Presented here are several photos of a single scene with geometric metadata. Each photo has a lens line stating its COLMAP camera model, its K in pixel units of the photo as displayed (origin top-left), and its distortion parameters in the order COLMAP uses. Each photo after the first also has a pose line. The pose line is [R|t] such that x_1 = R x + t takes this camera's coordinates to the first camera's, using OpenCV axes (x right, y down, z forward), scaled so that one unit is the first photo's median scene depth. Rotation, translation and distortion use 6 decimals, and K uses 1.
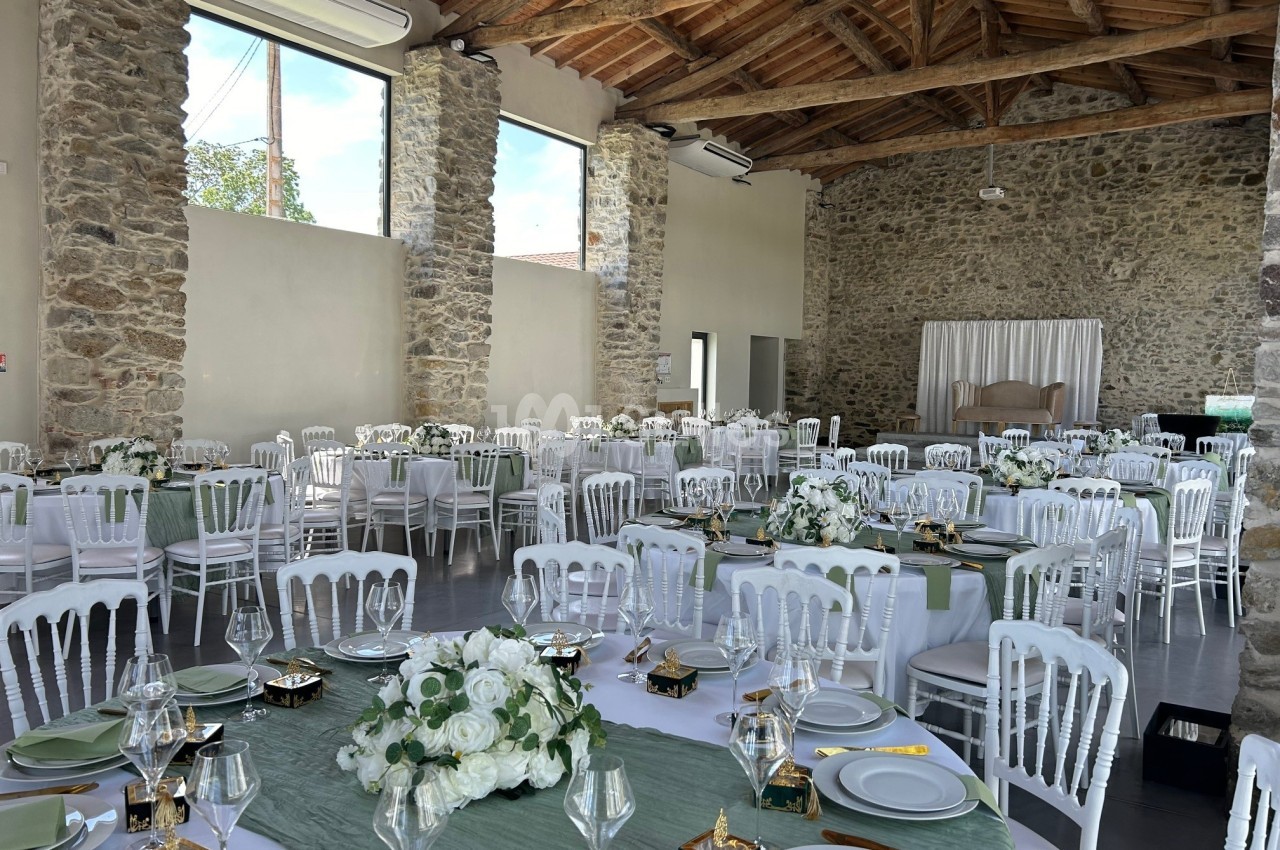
lens RADIAL K [[961.2, 0, 640.0], [0, 961.2, 425.0], [0, 0, 1]] dist [0.076411, -0.110718]
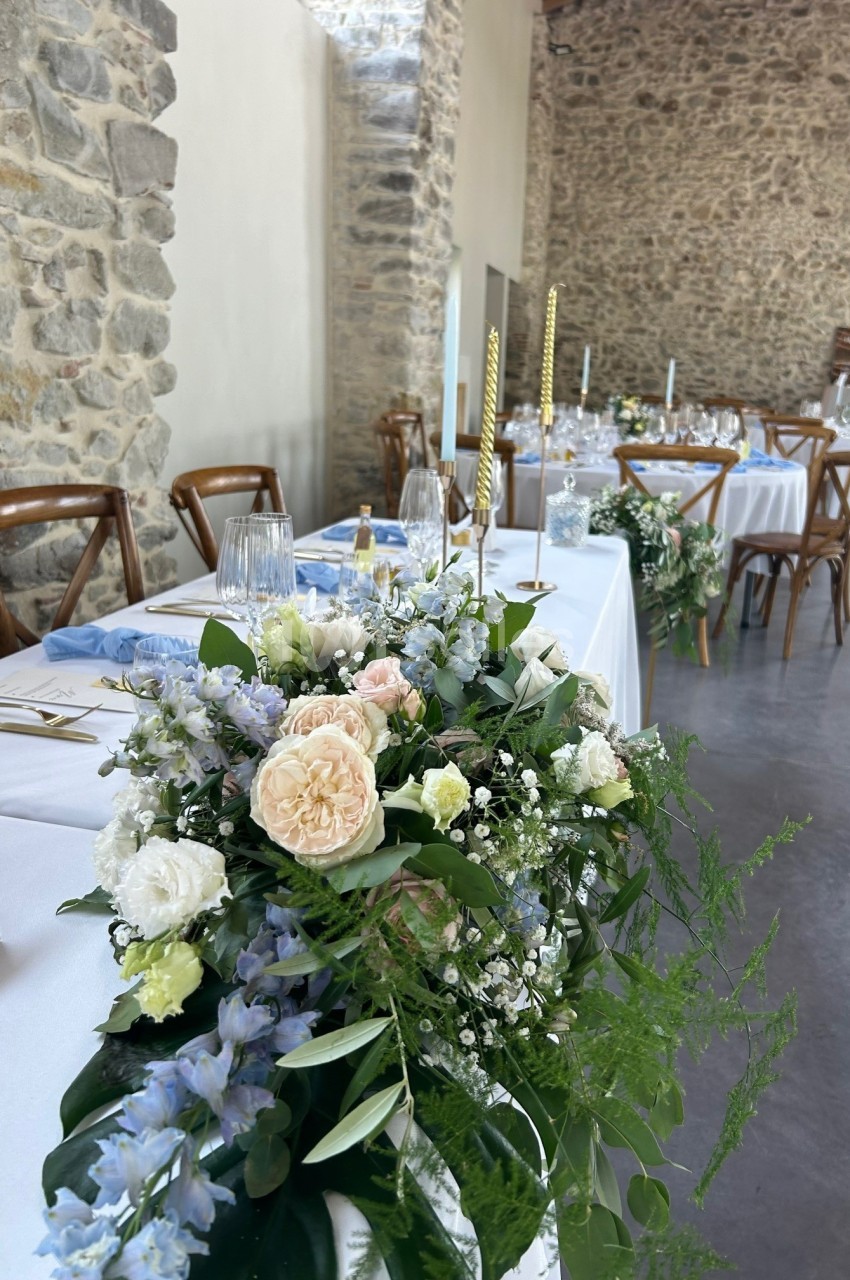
lens RADIAL K [[910.8, 0, 425.0], [0, 910.8, 640.0], [0, 0, 1]] dist [-0.006372, -0.003765]
pose [[0.926848, -0.087995, 0.364980, -0.123556], [-0.002483, 0.970687, 0.240335, -0.007364], [-0.375430, -0.223660, 0.899460, 0.459616]]
